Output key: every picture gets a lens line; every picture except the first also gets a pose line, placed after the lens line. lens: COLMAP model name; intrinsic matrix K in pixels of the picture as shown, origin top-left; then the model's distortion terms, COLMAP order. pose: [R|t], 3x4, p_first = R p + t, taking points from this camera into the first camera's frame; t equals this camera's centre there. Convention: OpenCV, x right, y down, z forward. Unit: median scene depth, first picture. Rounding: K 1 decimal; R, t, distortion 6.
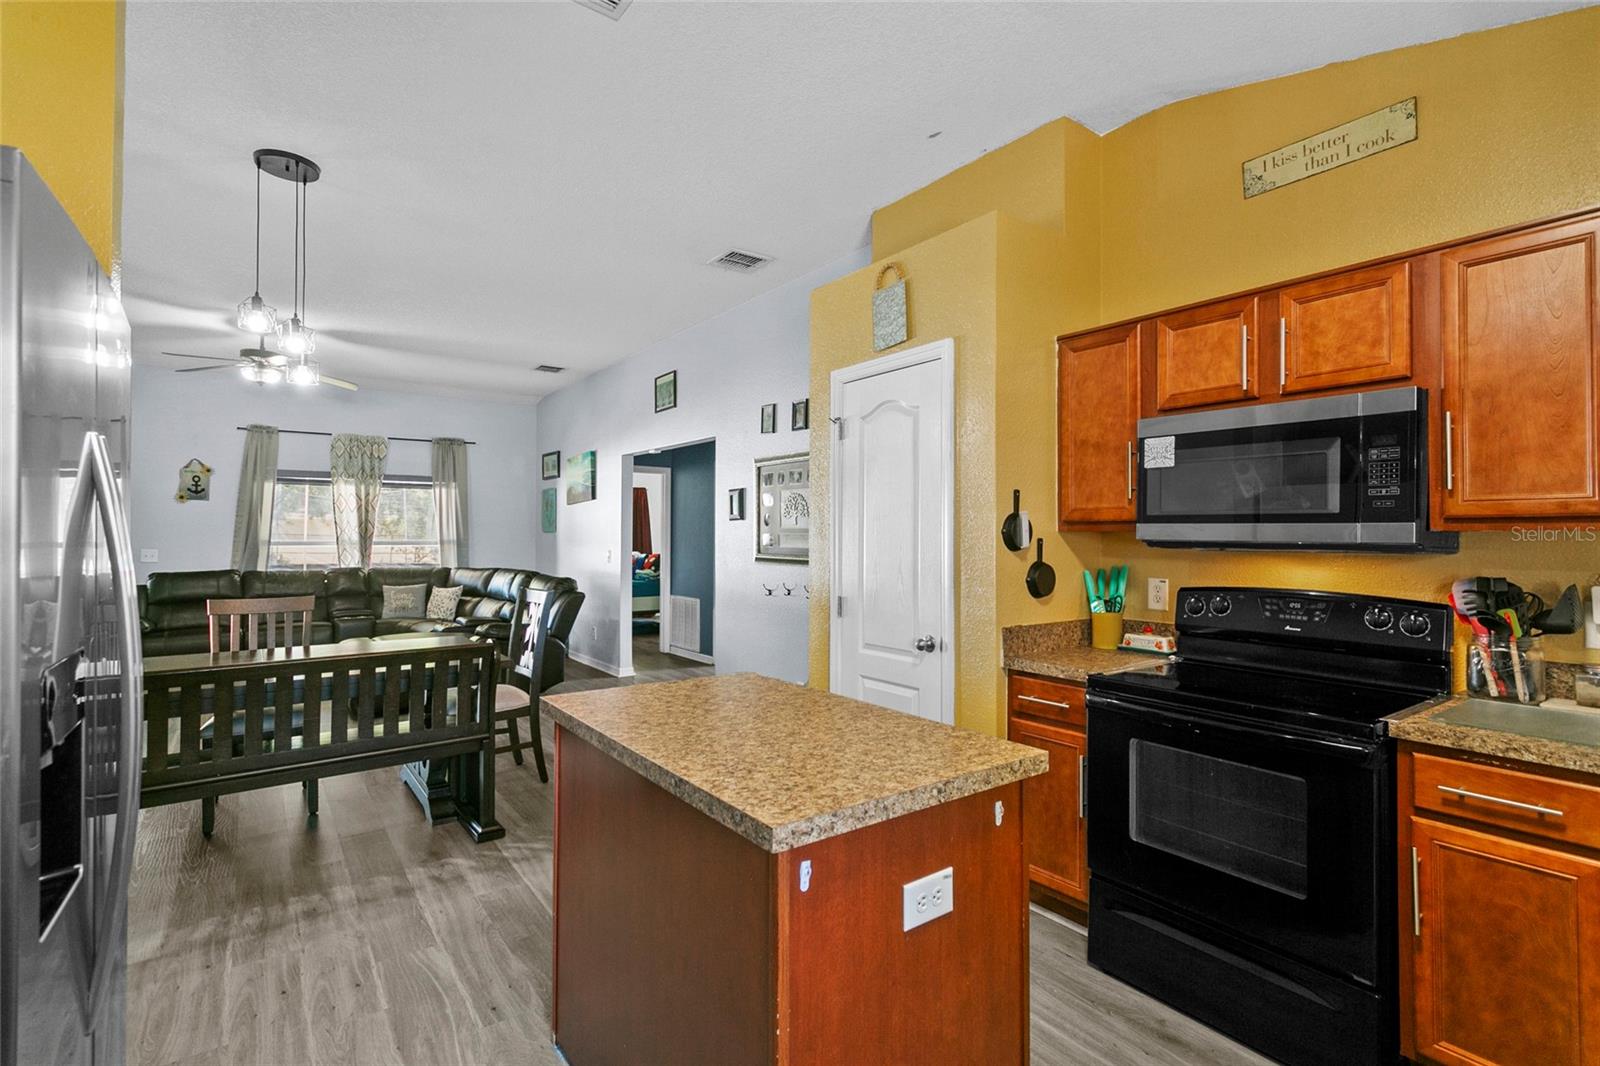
lens RADIAL K [[759.3, 0, 809.8], [0, 759.3, 521.9], [0, 0, 1]] dist [-0.002458, 0.004056]
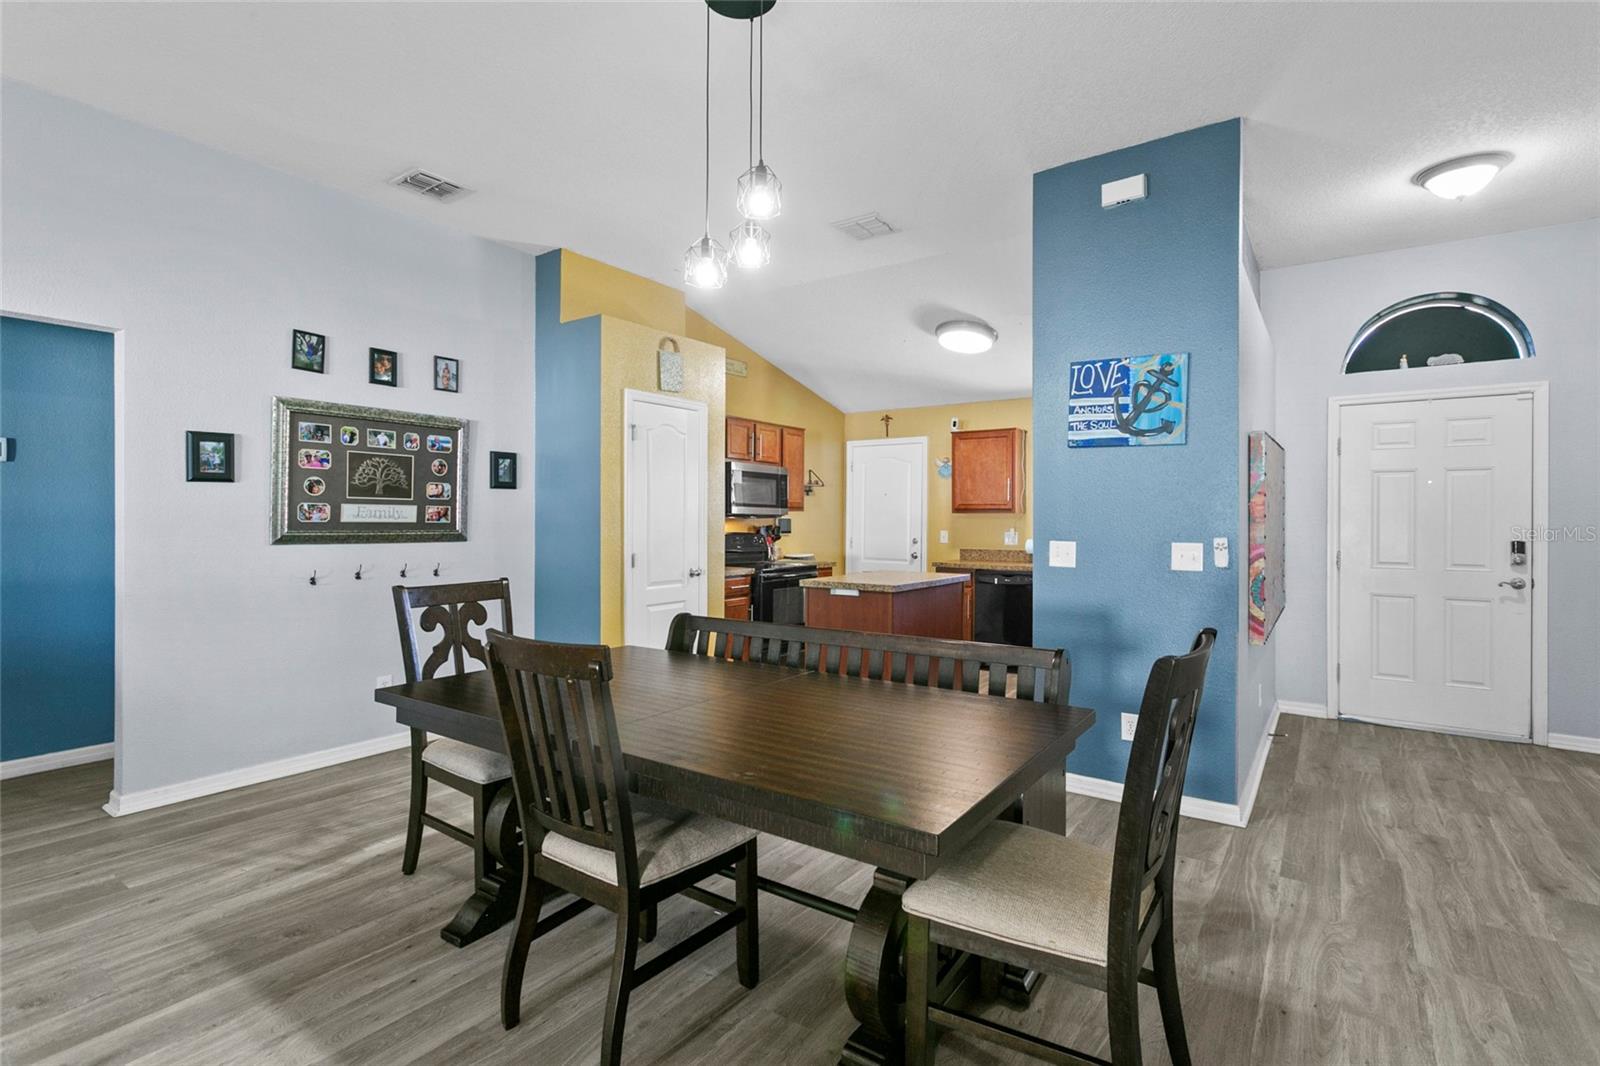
lens RADIAL K [[759.3, 0, 794.5], [0, 759.3, 521.0], [0, 0, 1]] dist [-0.002458, 0.004056]
pose [[-0.312024, -0.005412, 0.950059, -0.782016], [-0.022127, 0.999754, -0.001572, 0.019611], [-0.949817, -0.021512, -0.312067, 0.658419]]
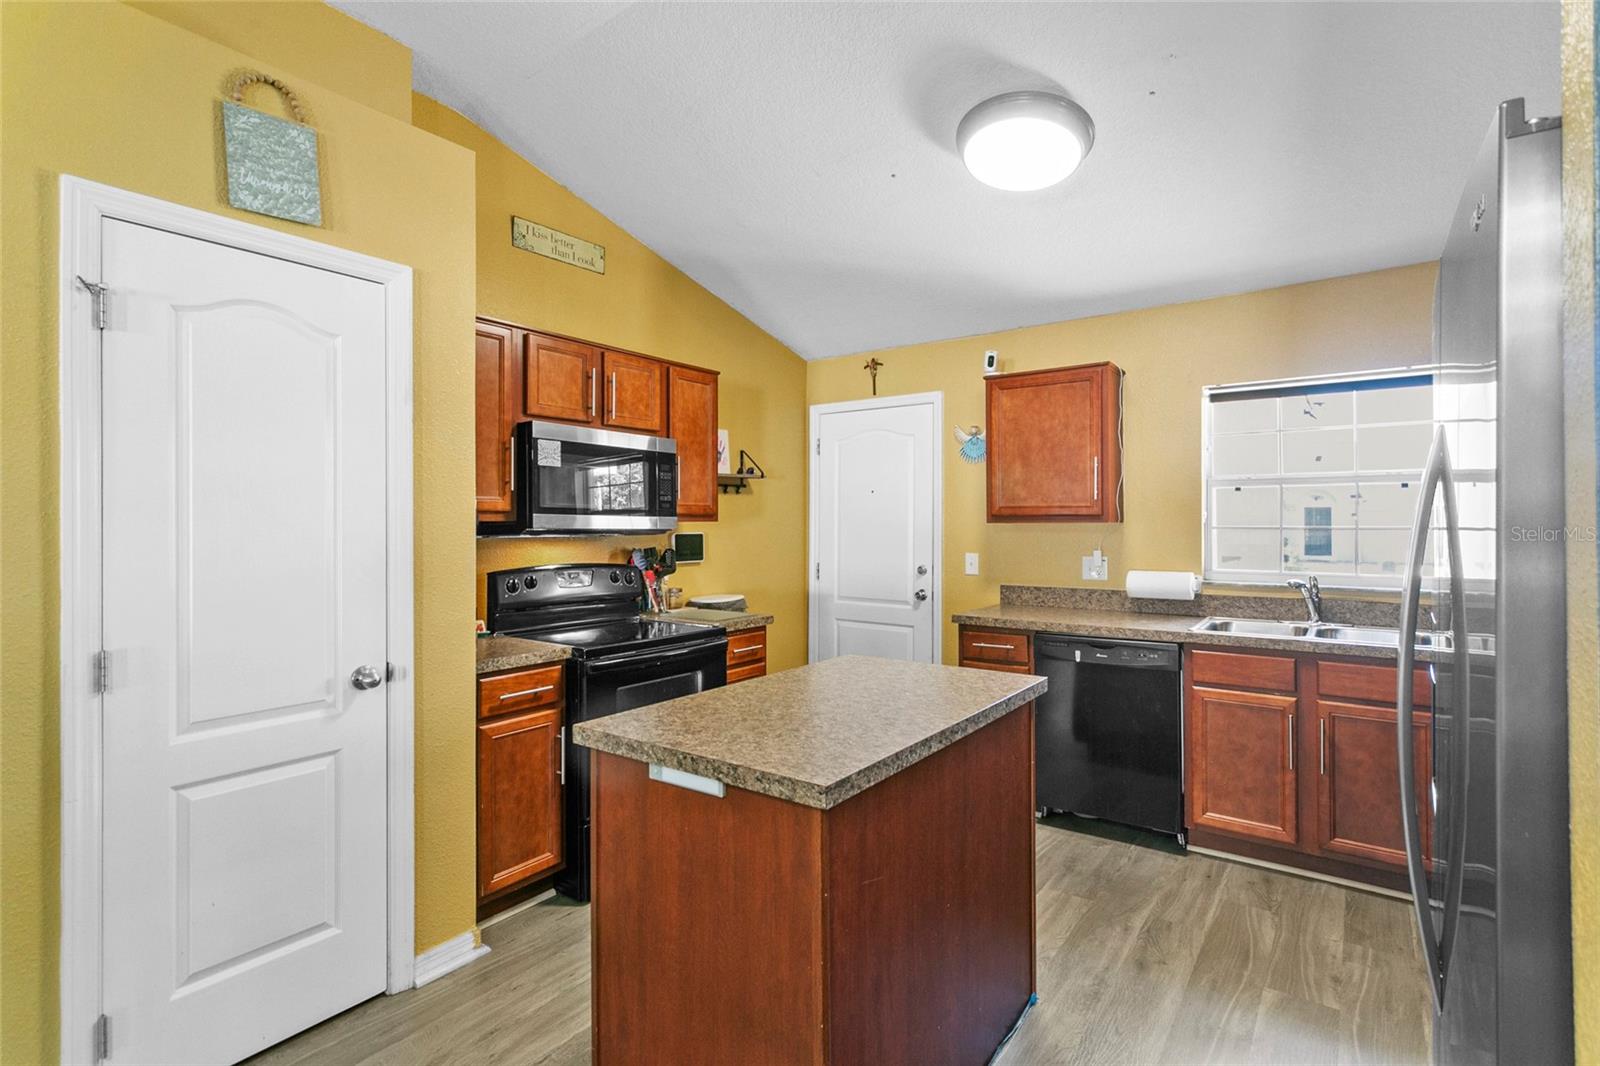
lens RADIAL K [[759.3, 0, 793.1], [0, 759.3, 524.3], [0, 0, 1]] dist [-0.002458, 0.004056]
pose [[-0.291690, -0.000631, 0.956513, -0.317076], [-0.015770, 0.999867, -0.004150, 0.006658], [-0.956383, -0.016294, -0.291662, 0.409990]]
